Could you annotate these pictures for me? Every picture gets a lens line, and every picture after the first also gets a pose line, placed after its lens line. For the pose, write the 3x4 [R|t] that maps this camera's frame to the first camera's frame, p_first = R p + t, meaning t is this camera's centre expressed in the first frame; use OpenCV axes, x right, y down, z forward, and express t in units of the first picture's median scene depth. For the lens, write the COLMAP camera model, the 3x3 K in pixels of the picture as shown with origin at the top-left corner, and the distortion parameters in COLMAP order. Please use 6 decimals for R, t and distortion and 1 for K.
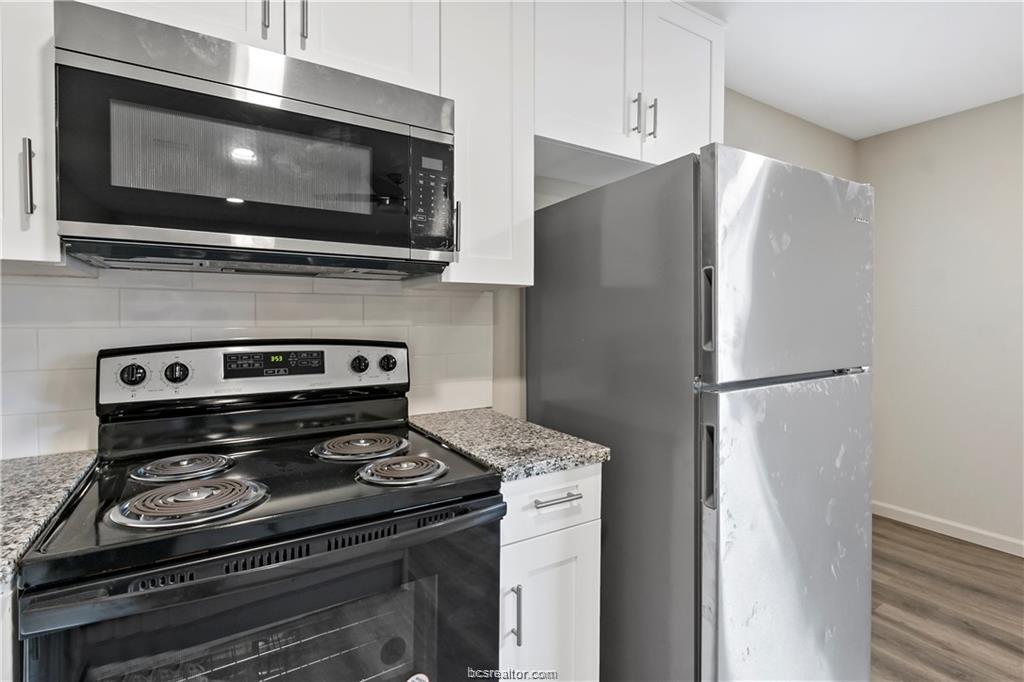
lens RADIAL K [[485.5, 0, 515.5], [0, 485.5, 327.7], [0, 0, 1]] dist [-0.000861, -0.000151]
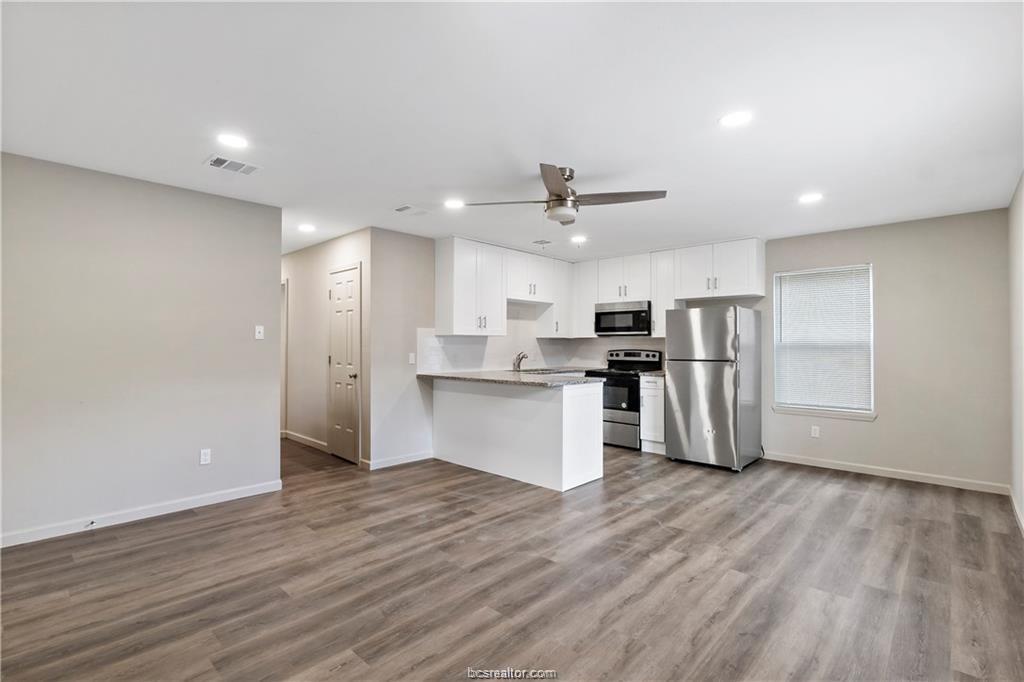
lens RADIAL K [[476.1, 0, 507.3], [0, 476.1, 336.2], [0, 0, 1]] dist [-0.000543, -0.000087]
pose [[0.259130, -0.014430, -0.965735, 4.109739], [-0.016298, 0.999681, -0.019310, 0.004027], [0.965705, 0.020743, 0.258812, -1.579049]]
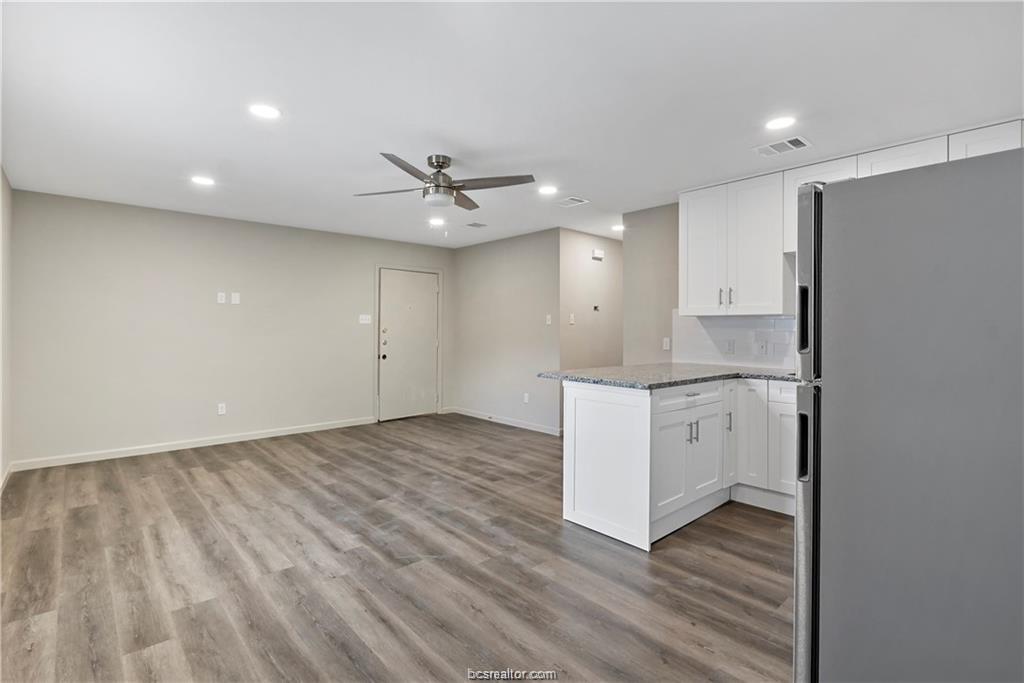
lens RADIAL K [[485.5, 0, 515.5], [0, 485.5, 328.2], [0, 0, 1]] dist [-0.000861, -0.000151]
pose [[-0.983226, -0.002131, -0.182378, 1.707759], [-0.004425, 0.999916, 0.012172, -0.031462], [0.182337, 0.012775, -0.983153, 2.187251]]
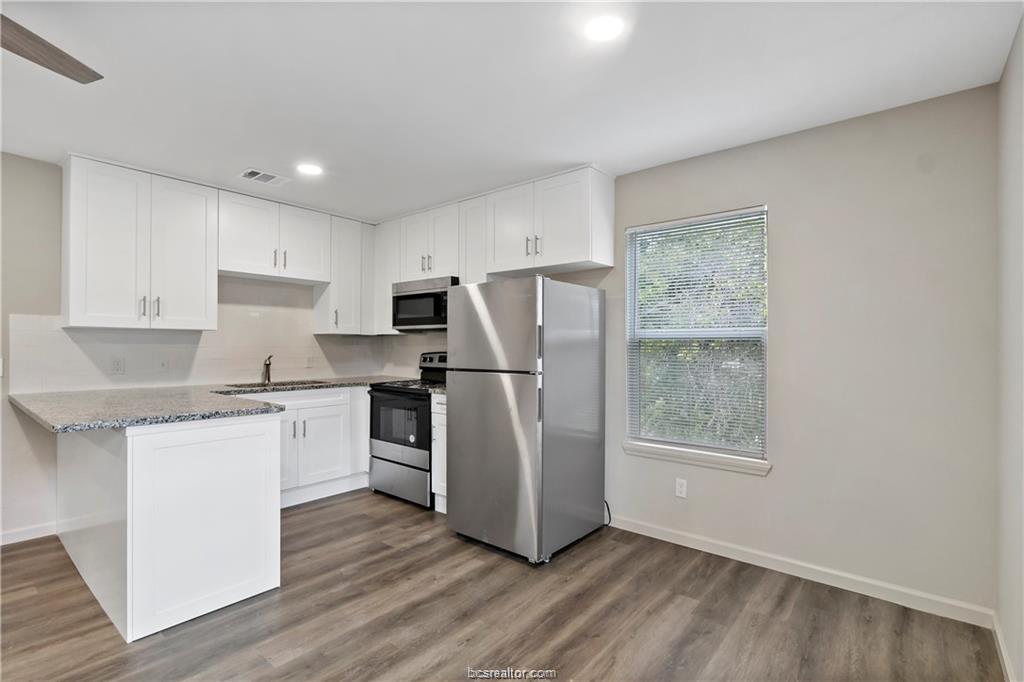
lens RADIAL K [[480.0, 0, 506.1], [0, 480.0, 345.1], [0, 0, 1]] dist [-0.000631, -0.000039]
pose [[0.308390, 0.001622, -0.951259, 2.934250], [-0.018378, 0.999822, -0.004253, -0.016327], [0.951083, 0.018794, 0.308365, 0.392031]]
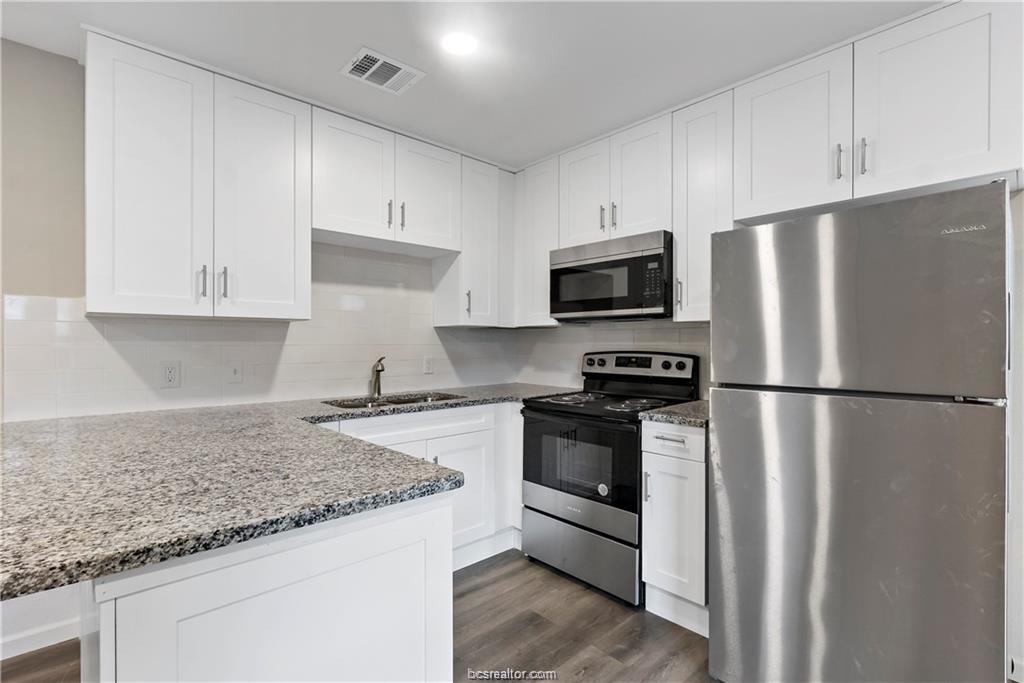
lens RADIAL K [[474.0, 0, 512.0], [0, 474.0, 341.5], [0, 0, 1]] dist [-0.000486, -0.000189]
pose [[0.191593, -0.000568, -0.981474, 1.630600], [-0.013527, 0.999903, -0.003219, -0.004641], [0.981381, 0.013893, 0.191567, 0.046507]]
